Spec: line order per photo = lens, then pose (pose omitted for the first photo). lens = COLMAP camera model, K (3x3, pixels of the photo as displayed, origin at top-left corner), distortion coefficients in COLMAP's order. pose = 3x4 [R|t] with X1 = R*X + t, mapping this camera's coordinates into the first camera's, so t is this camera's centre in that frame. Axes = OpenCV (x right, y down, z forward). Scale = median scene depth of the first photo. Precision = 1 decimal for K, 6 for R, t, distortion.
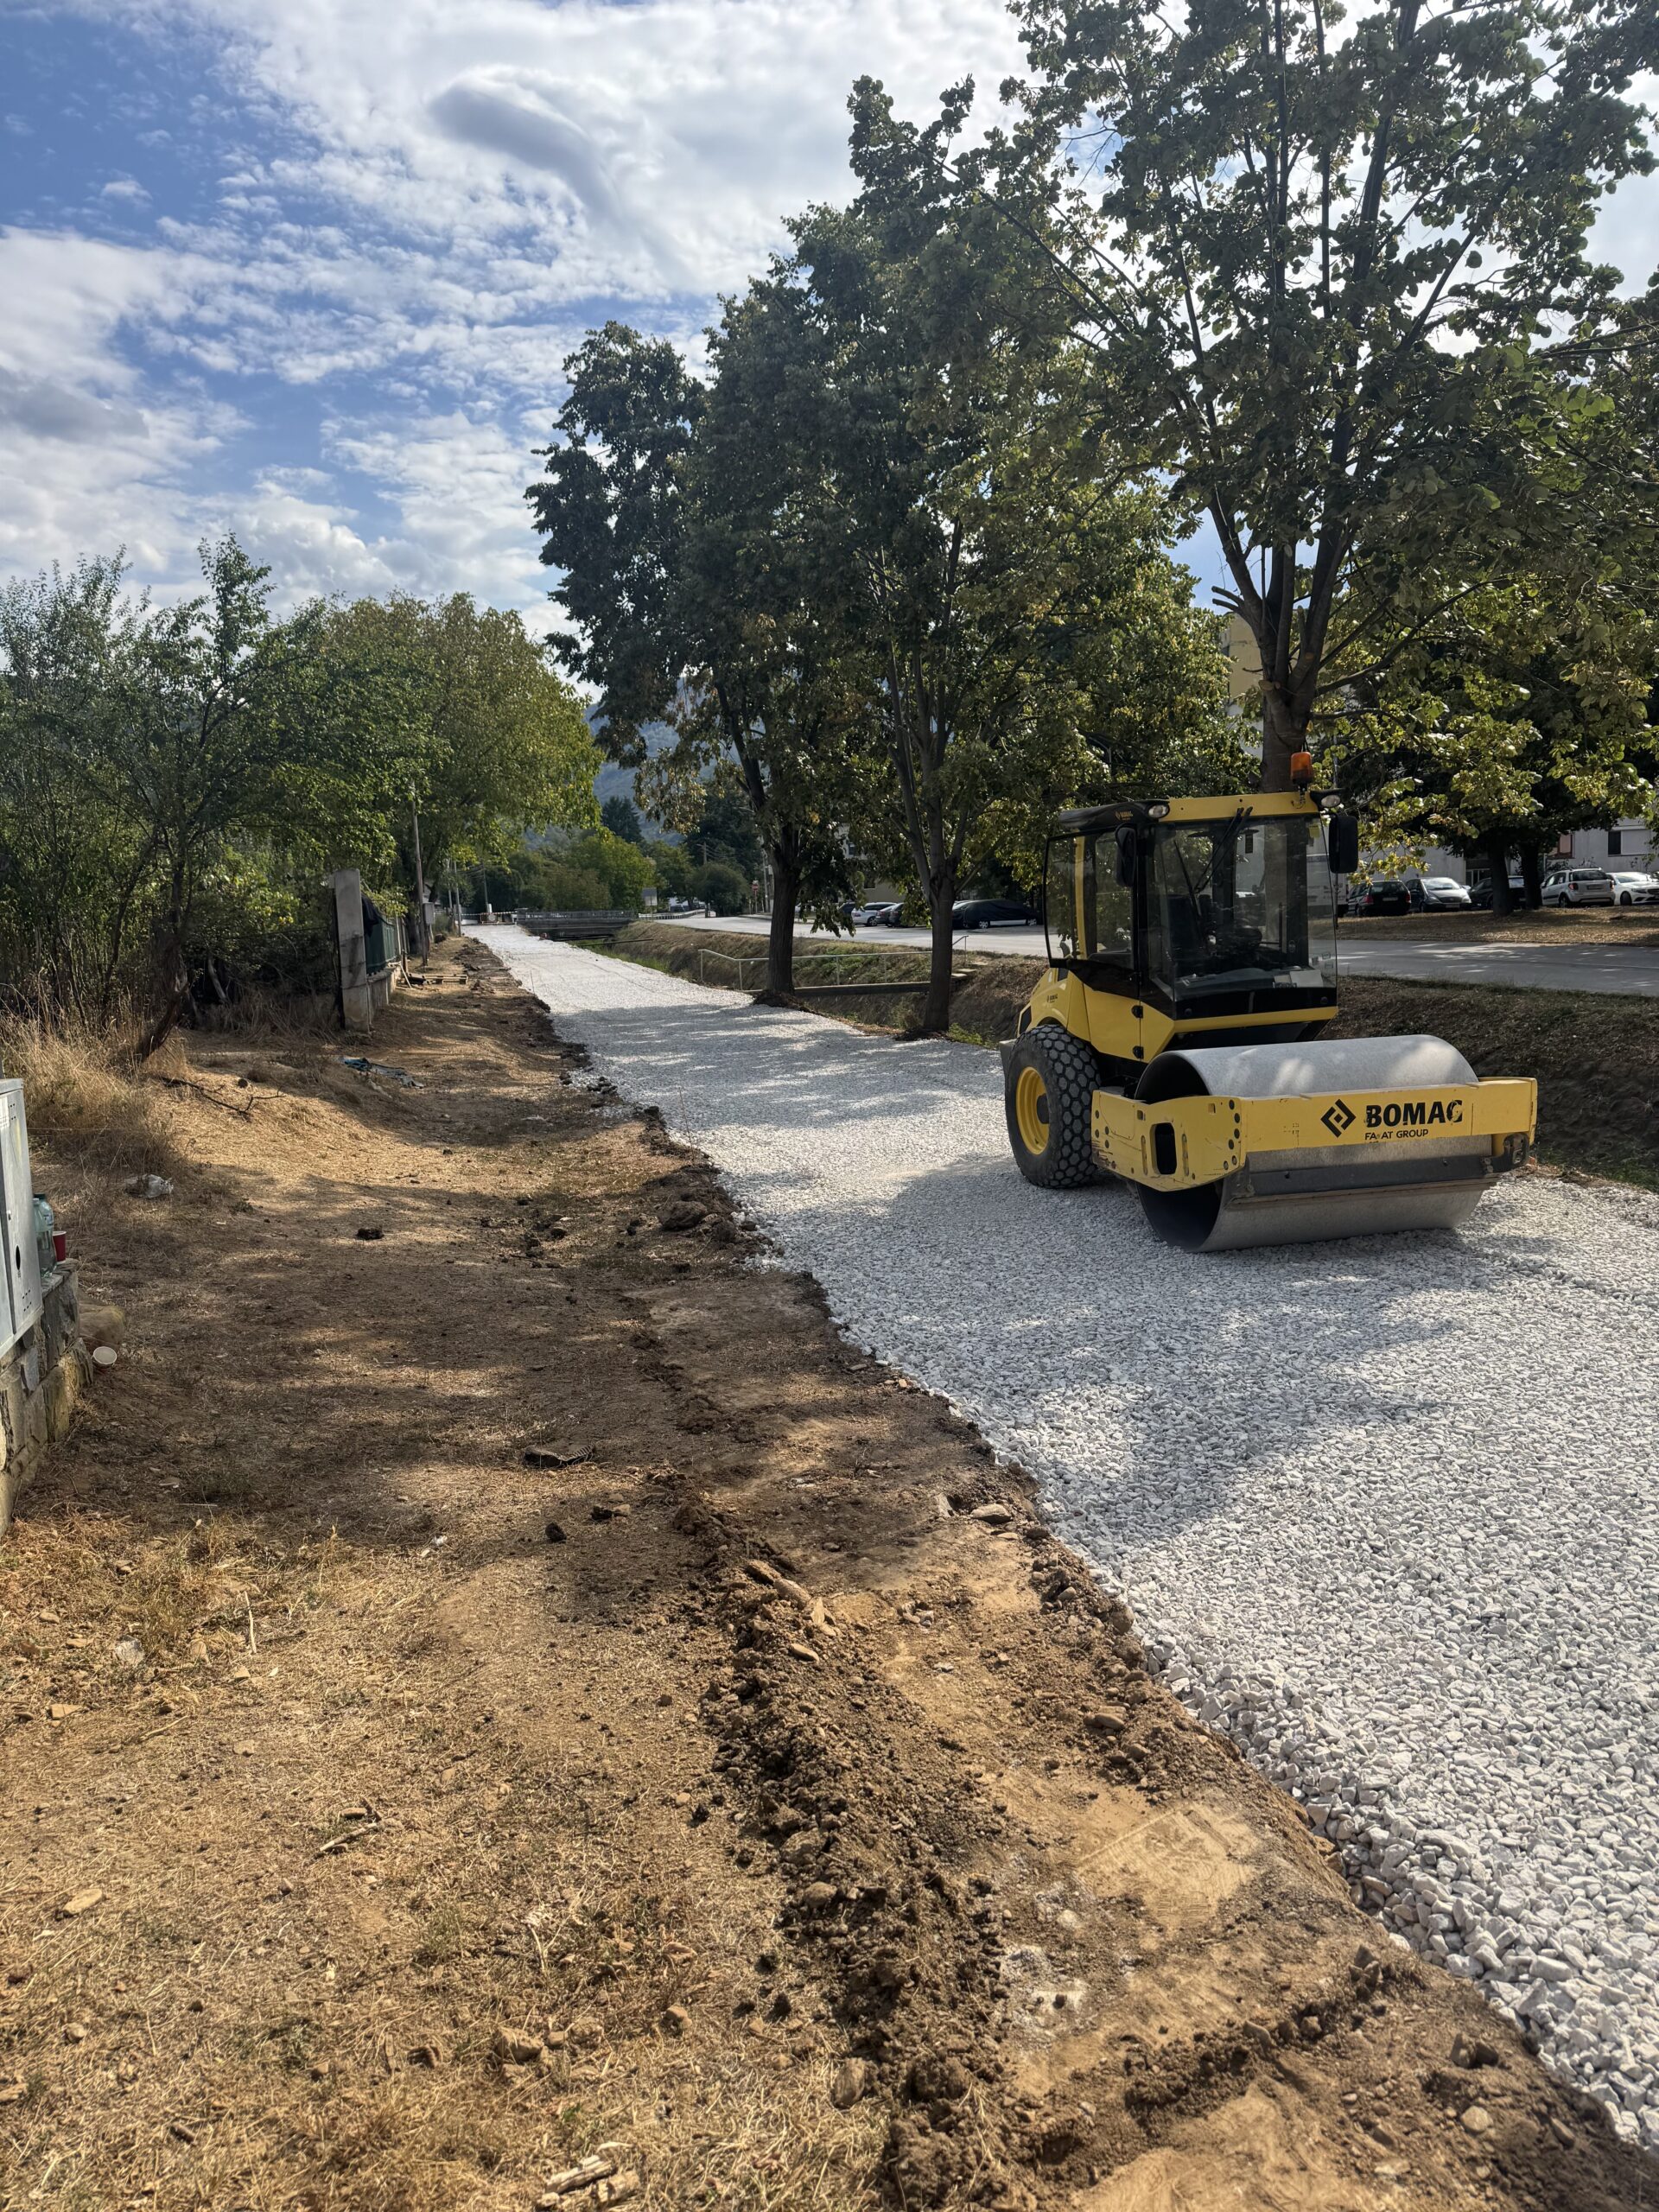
lens RADIAL K [[1528.4, 0, 829.5], [0, 1528.4, 1106.0], [0, 0, 1]] dist [0.002674, 0.000399]
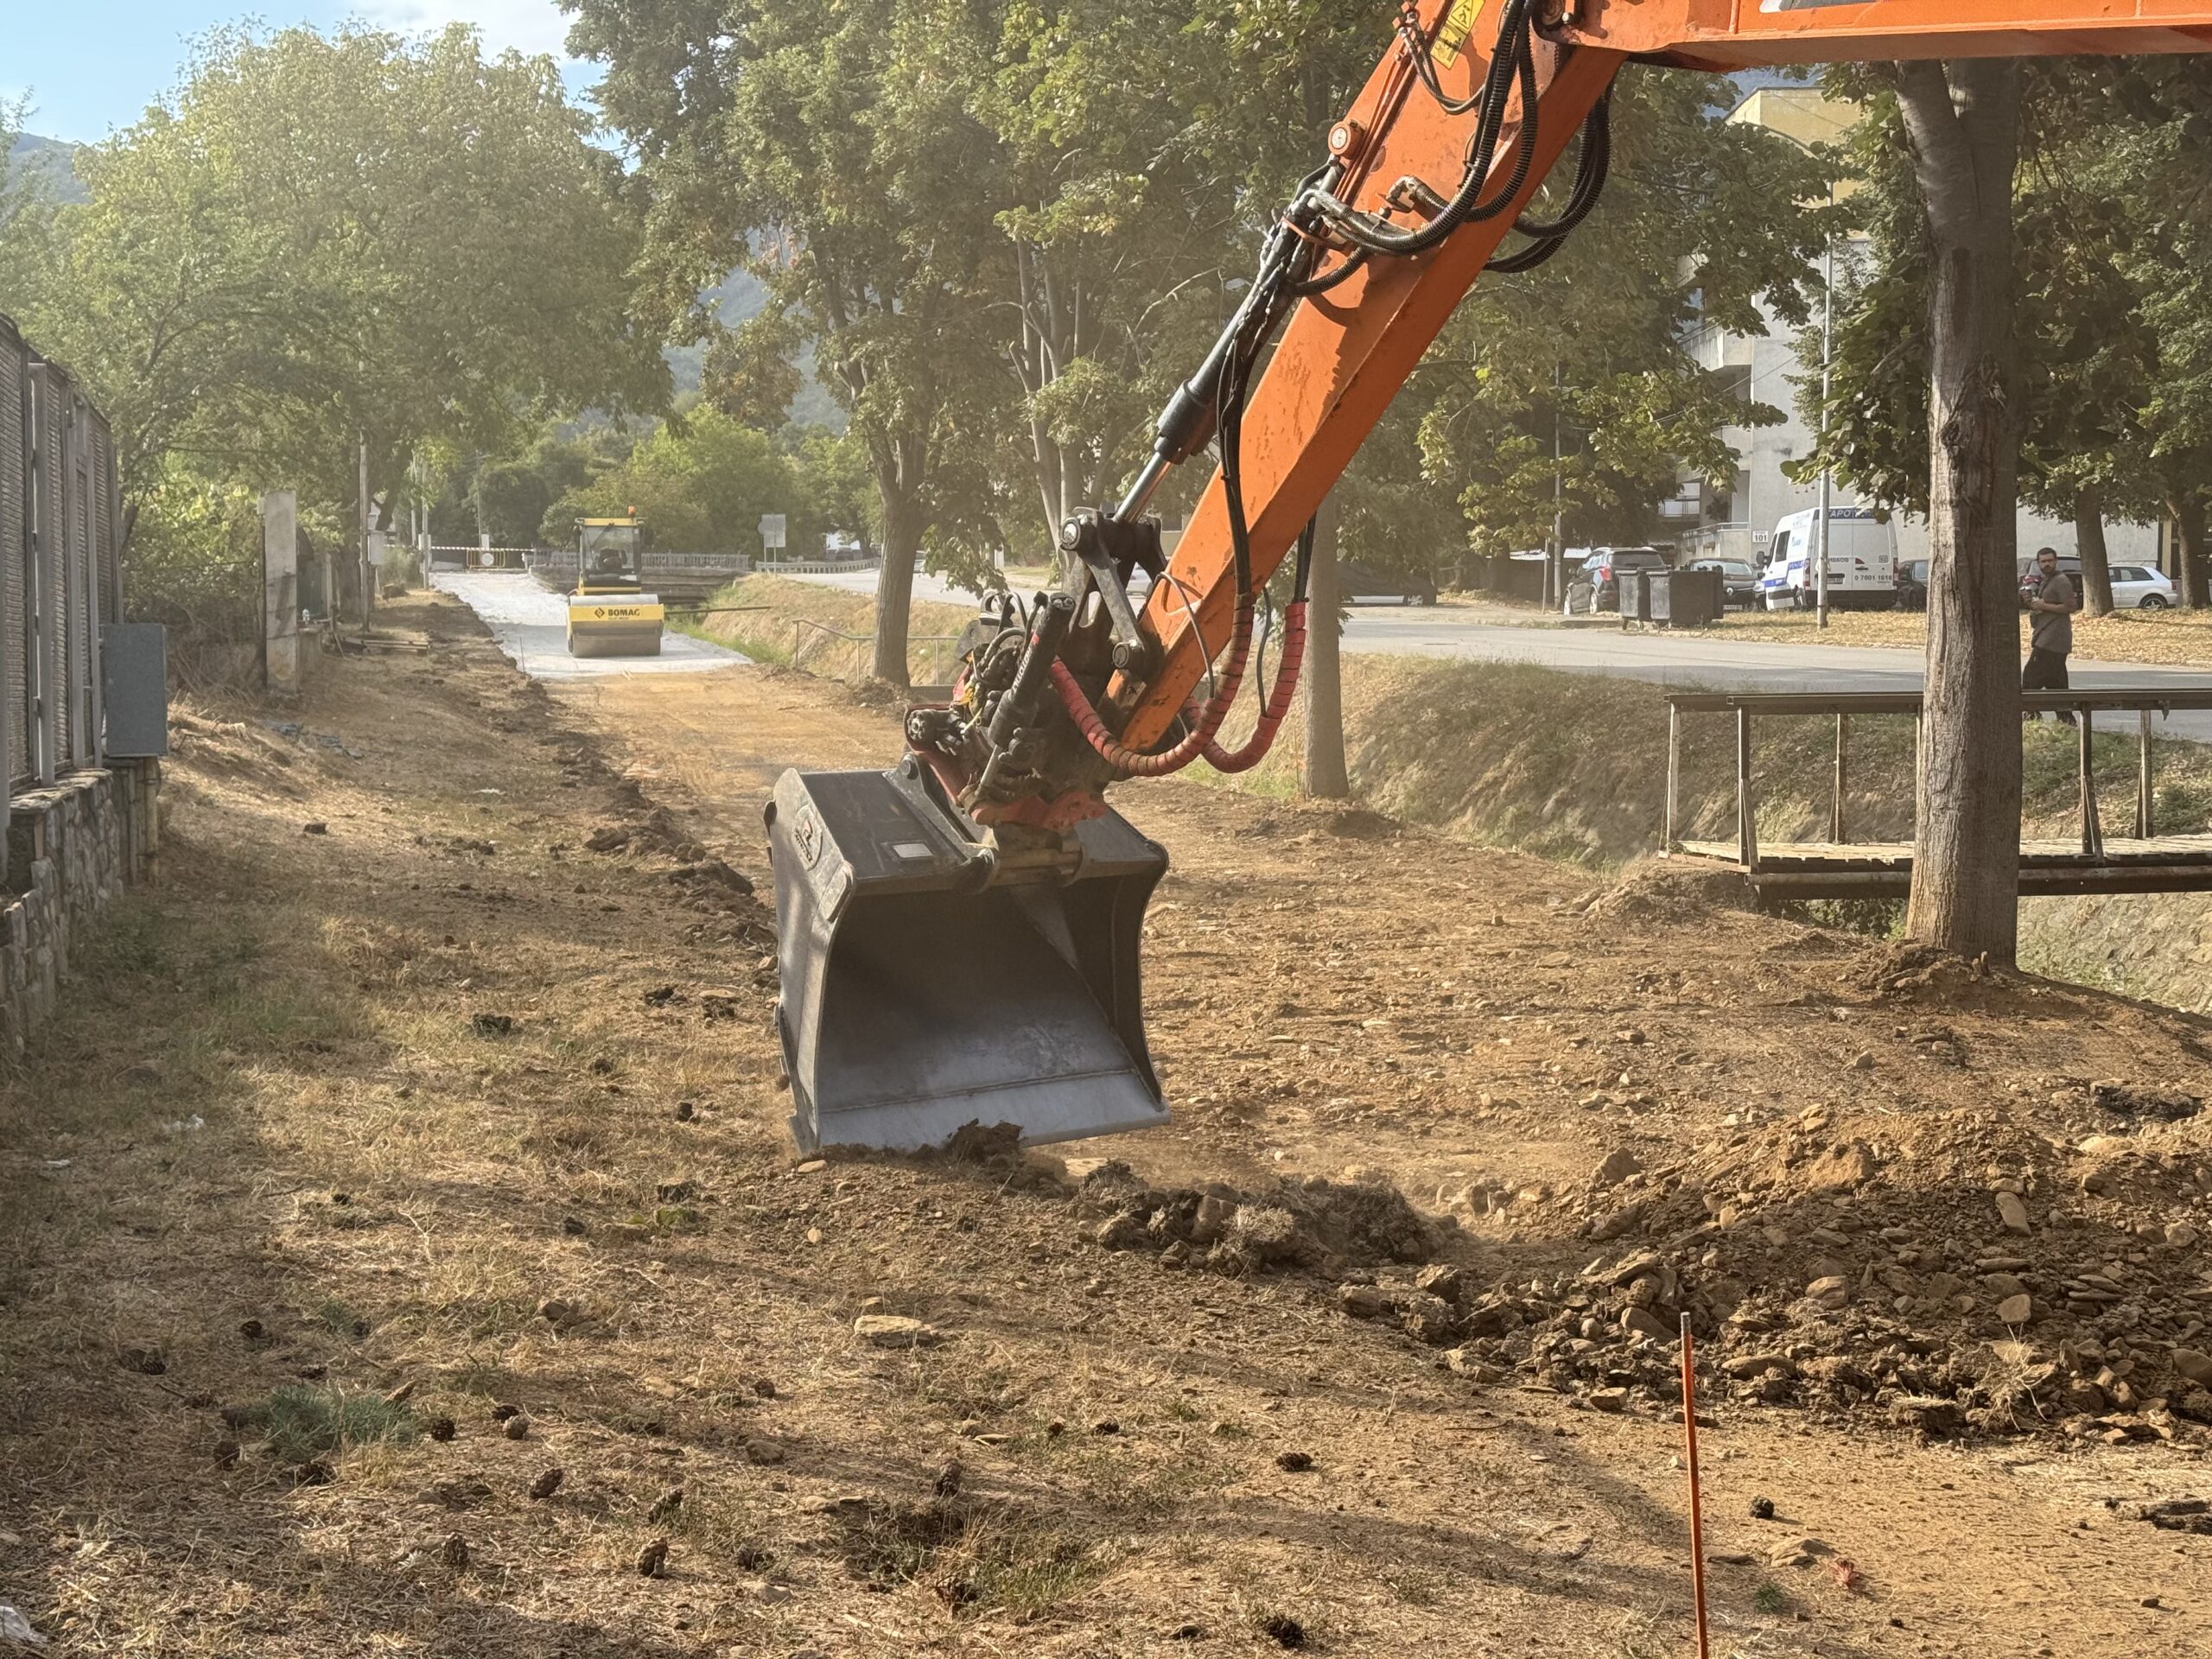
lens RADIAL K [[3124.1, 0, 1106.0], [0, 3124.1, 829.5], [0, 0, 1]] dist [-0.803577, 3.925120]
pose [[0.998967, 0.043321, -0.013748, 0.045299], [-0.043862, 0.998161, -0.041847, 0.021393], [0.011910, 0.042407, 0.999029, -0.173207]]
